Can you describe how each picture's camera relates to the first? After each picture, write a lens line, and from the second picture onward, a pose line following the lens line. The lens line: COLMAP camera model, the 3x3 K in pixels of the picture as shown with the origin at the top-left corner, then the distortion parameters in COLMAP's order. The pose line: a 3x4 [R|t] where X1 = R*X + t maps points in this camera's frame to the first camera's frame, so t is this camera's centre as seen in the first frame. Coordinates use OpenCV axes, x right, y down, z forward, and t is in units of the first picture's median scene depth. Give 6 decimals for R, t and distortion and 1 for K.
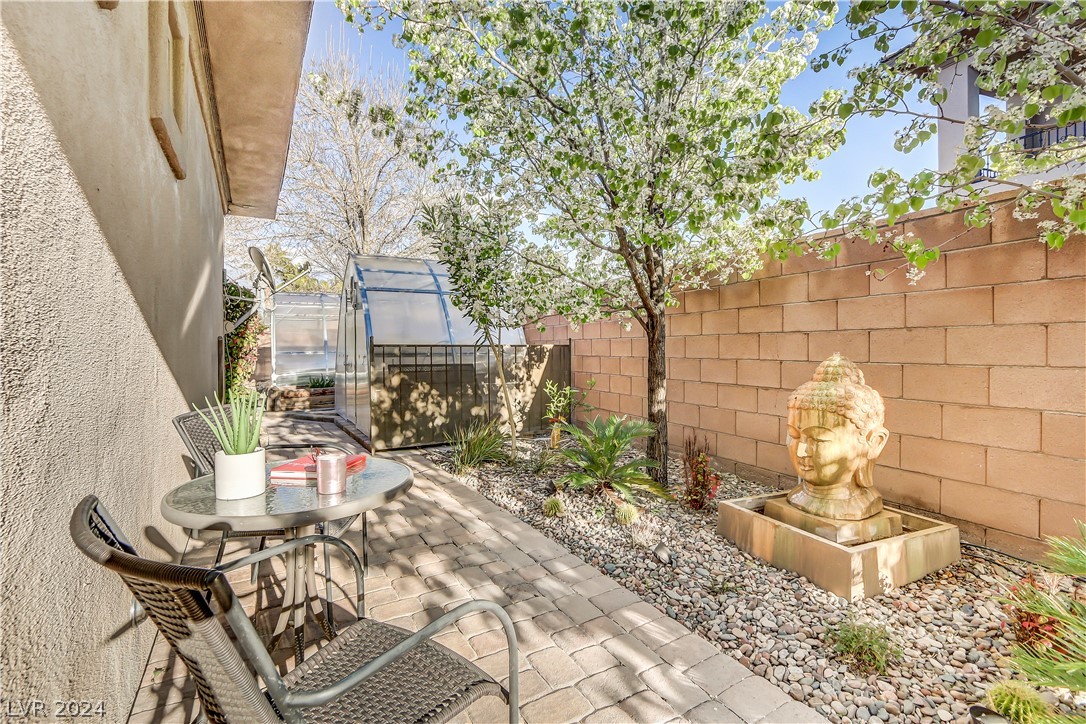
lens RADIAL K [[506.3, 0, 544.8], [0, 506.3, 357.8], [0, 0, 1]] dist [-0.013875, -0.000263]
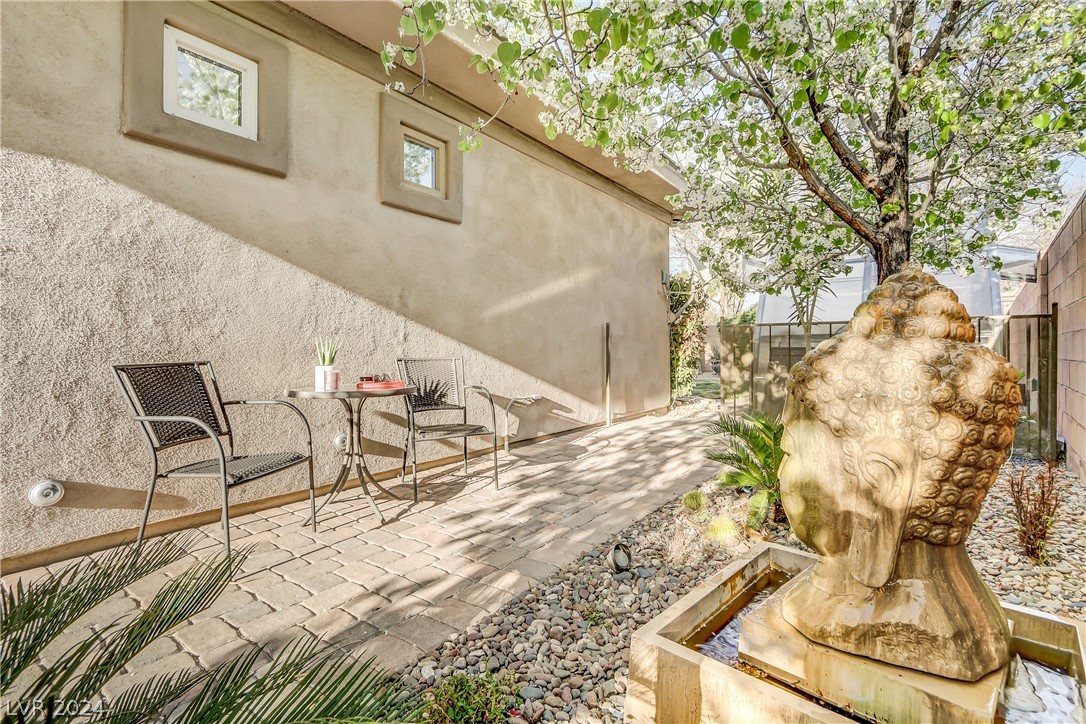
lens RADIAL K [[506.3, 0, 545.5], [0, 506.3, 356.7], [0, 0, 1]] dist [-0.013875, -0.000263]
pose [[0.421807, 0.009666, -0.906634, 0.649373], [-0.021858, 0.999761, 0.000490, 0.075073], [0.906422, 0.019611, 0.421918, 0.425884]]
